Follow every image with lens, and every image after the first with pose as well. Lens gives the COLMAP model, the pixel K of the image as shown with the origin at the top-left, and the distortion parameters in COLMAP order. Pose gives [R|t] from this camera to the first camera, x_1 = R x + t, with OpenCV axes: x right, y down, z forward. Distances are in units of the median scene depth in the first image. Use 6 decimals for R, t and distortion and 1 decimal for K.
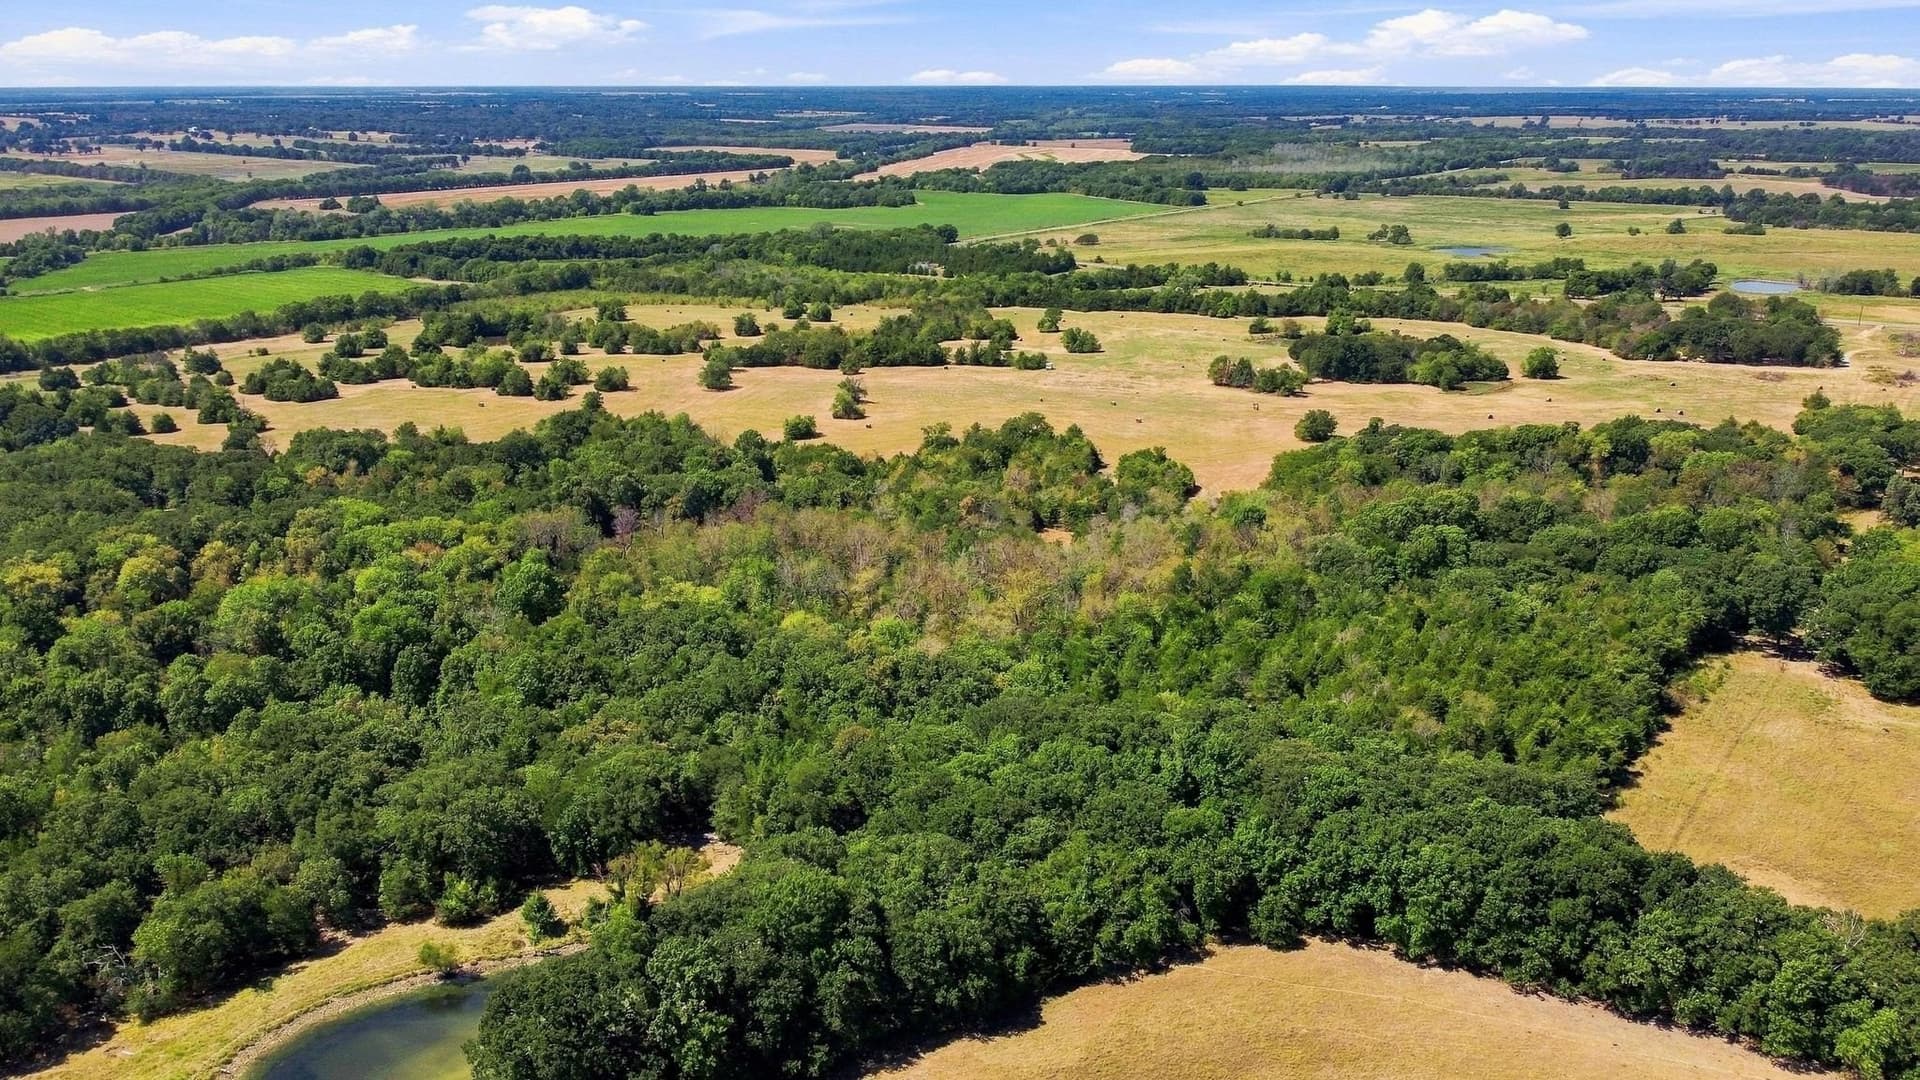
lens RADIAL K [[1480.0, 0, 960.0], [0, 1480.0, 540.0], [0, 0, 1]] dist [0.005189, -0.011773]
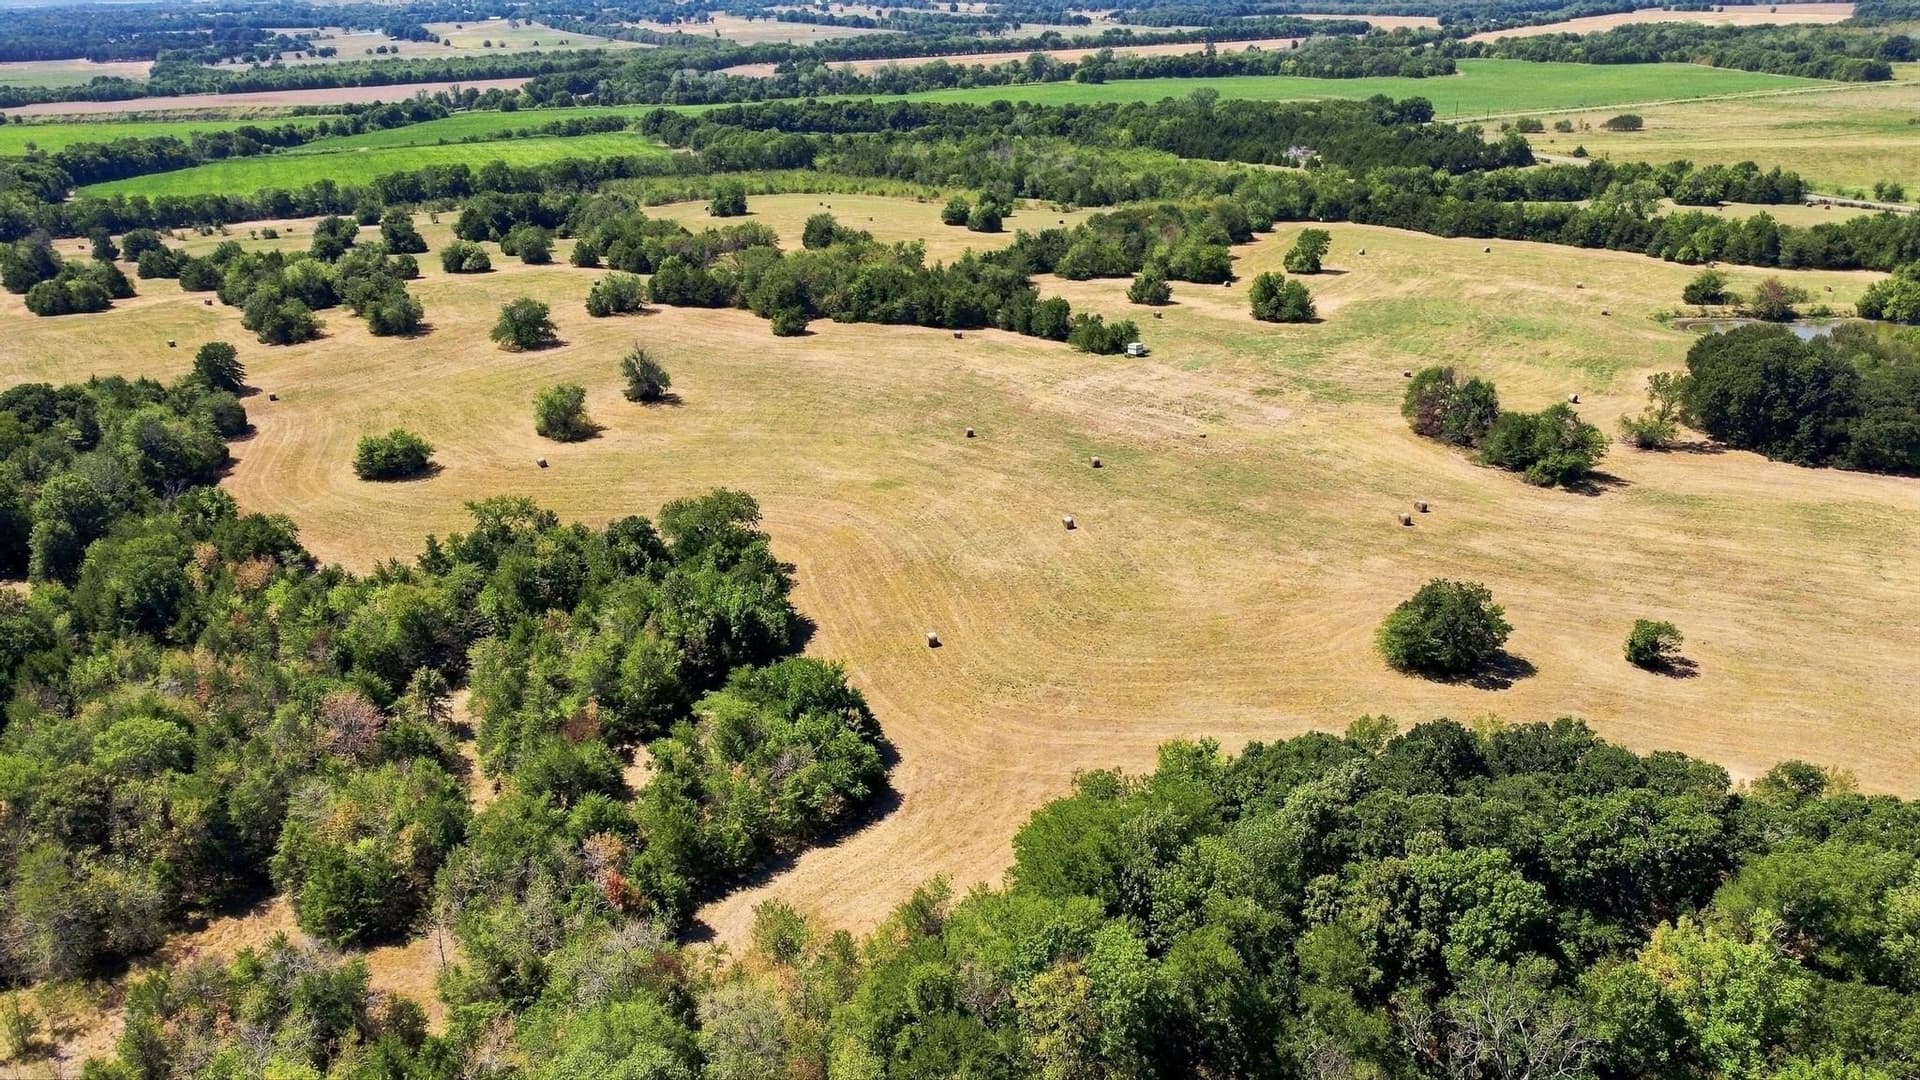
lens RADIAL K [[1480.0, 0, 960.0], [0, 1480.0, 540.0], [0, 0, 1]] dist [0.005189, -0.011773]
pose [[0.903103, 0.138302, -0.406544, 0.155064], [-0.108361, 0.989476, 0.095895, -0.066447], [0.415528, -0.042550, 0.908585, 0.357647]]
